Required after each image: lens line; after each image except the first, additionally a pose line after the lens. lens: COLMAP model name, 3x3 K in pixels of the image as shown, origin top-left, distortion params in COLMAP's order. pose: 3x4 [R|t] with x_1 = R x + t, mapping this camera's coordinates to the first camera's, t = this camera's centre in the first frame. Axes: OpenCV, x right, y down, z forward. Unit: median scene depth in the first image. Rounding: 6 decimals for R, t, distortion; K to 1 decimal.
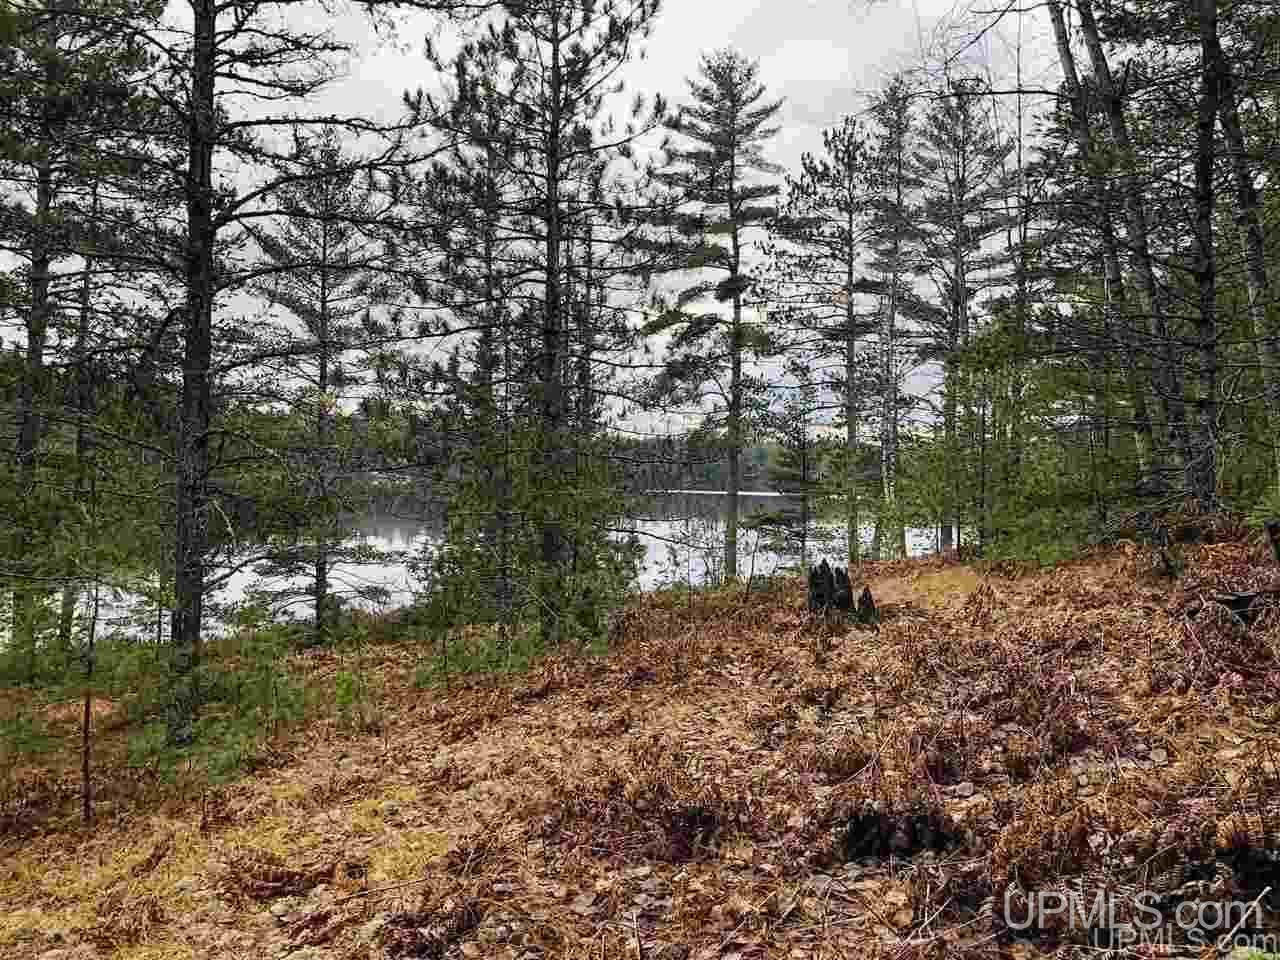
lens RADIAL K [[1061.9, 0, 621.8], [0, 1061.9, 524.1], [0, 0, 1]] dist [0.039211, -0.053289]
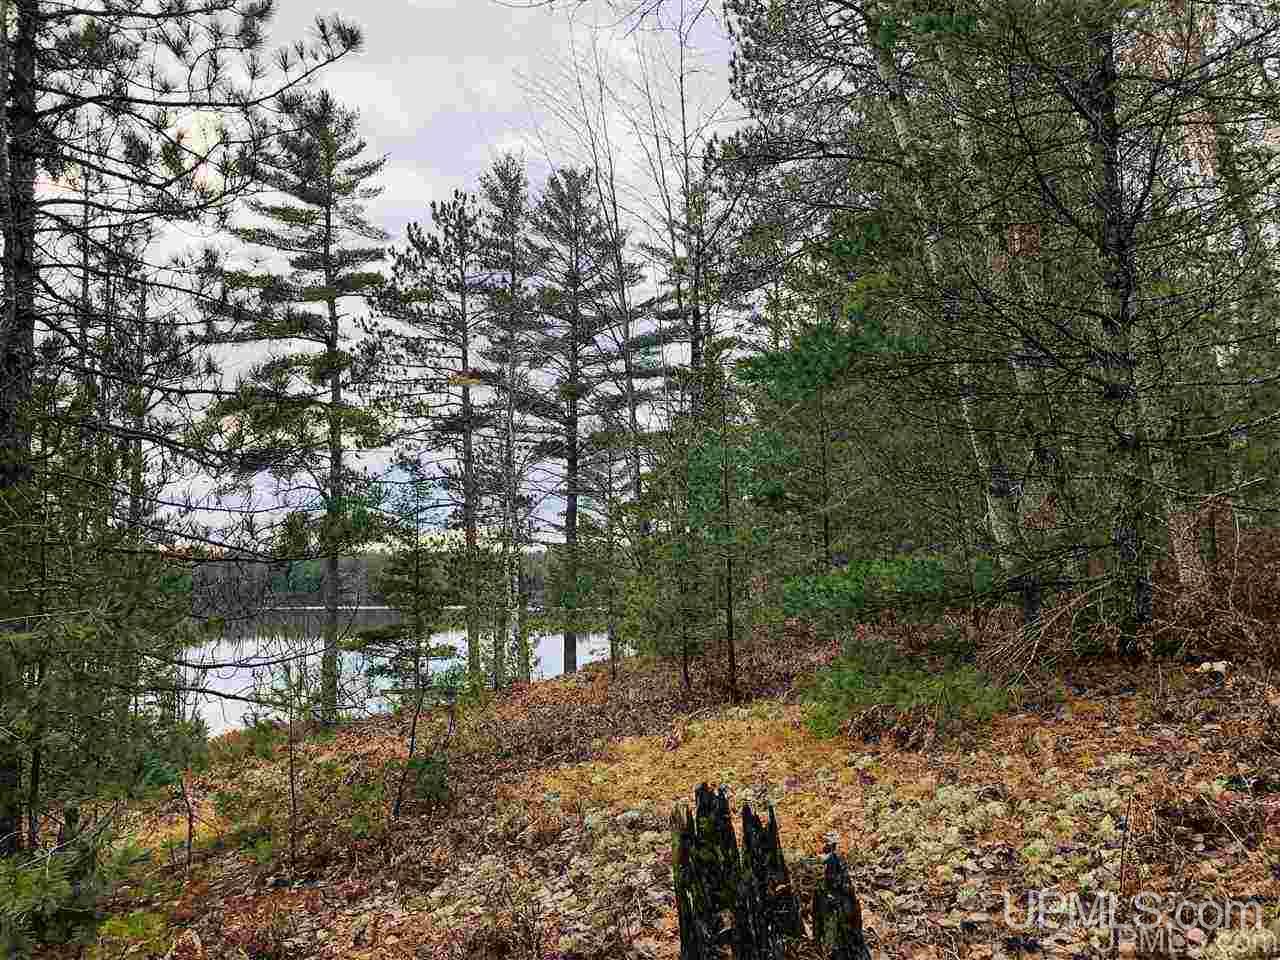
lens RADIAL K [[1061.9, 0, 634.4], [0, 1061.9, 492.2], [0, 0, 1]] dist [0.039211, -0.053289]
pose [[0.924847, 0.006186, 0.380288, 0.005942], [0.044973, 0.991074, -0.125496, -0.003708], [-0.377670, 0.133167, 0.916314, 0.136625]]
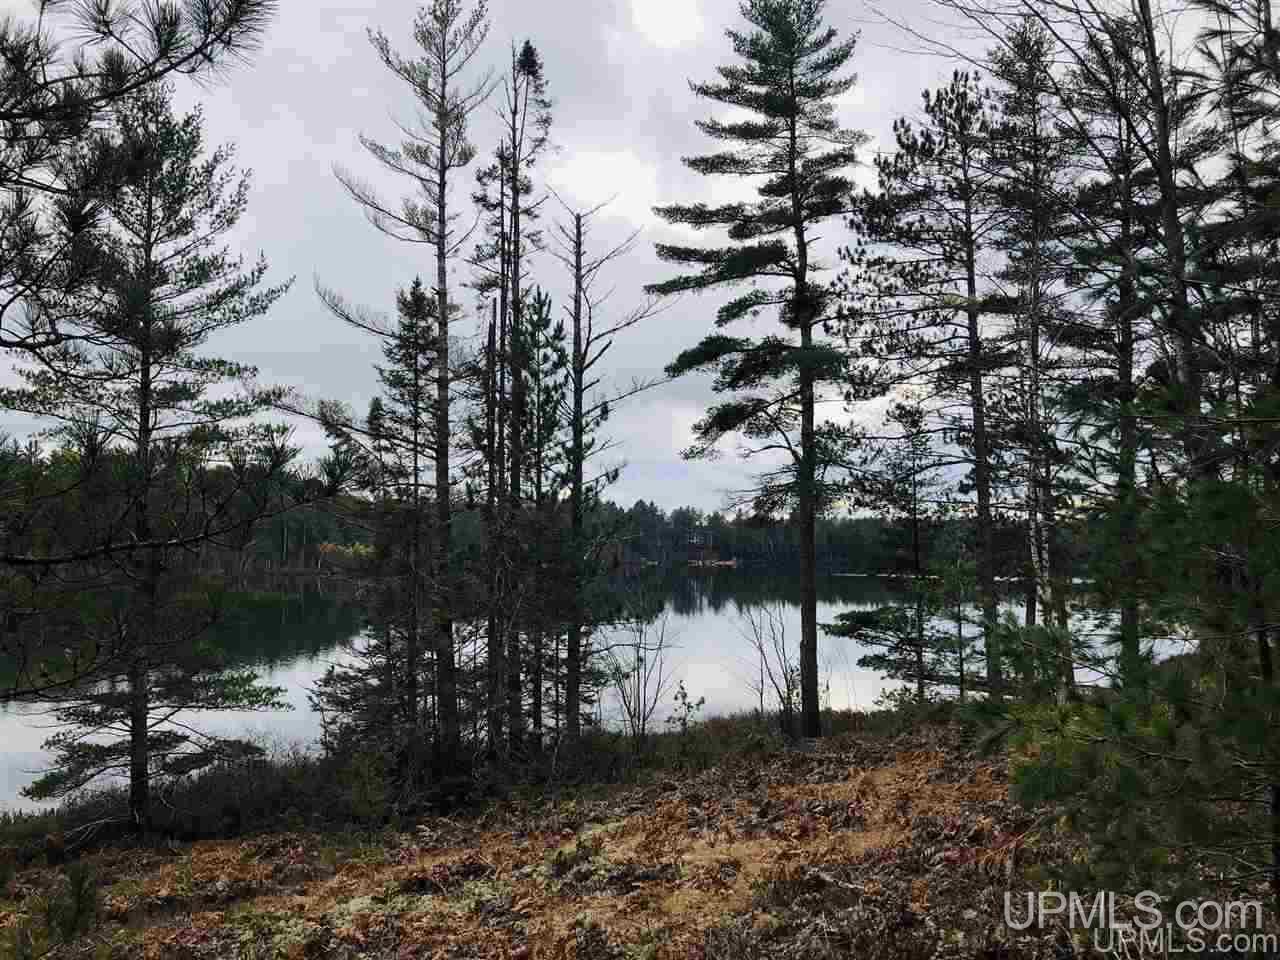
lens RADIAL K [[1061.9, 0, 635.9], [0, 1061.9, 485.0], [0, 0, 1]] dist [0.039211, -0.053289]
pose [[0.991517, -0.024302, -0.127686, 0.078200], [0.009698, 0.993459, -0.113775, -0.016641], [0.129616, 0.111571, 0.985267, 0.272864]]
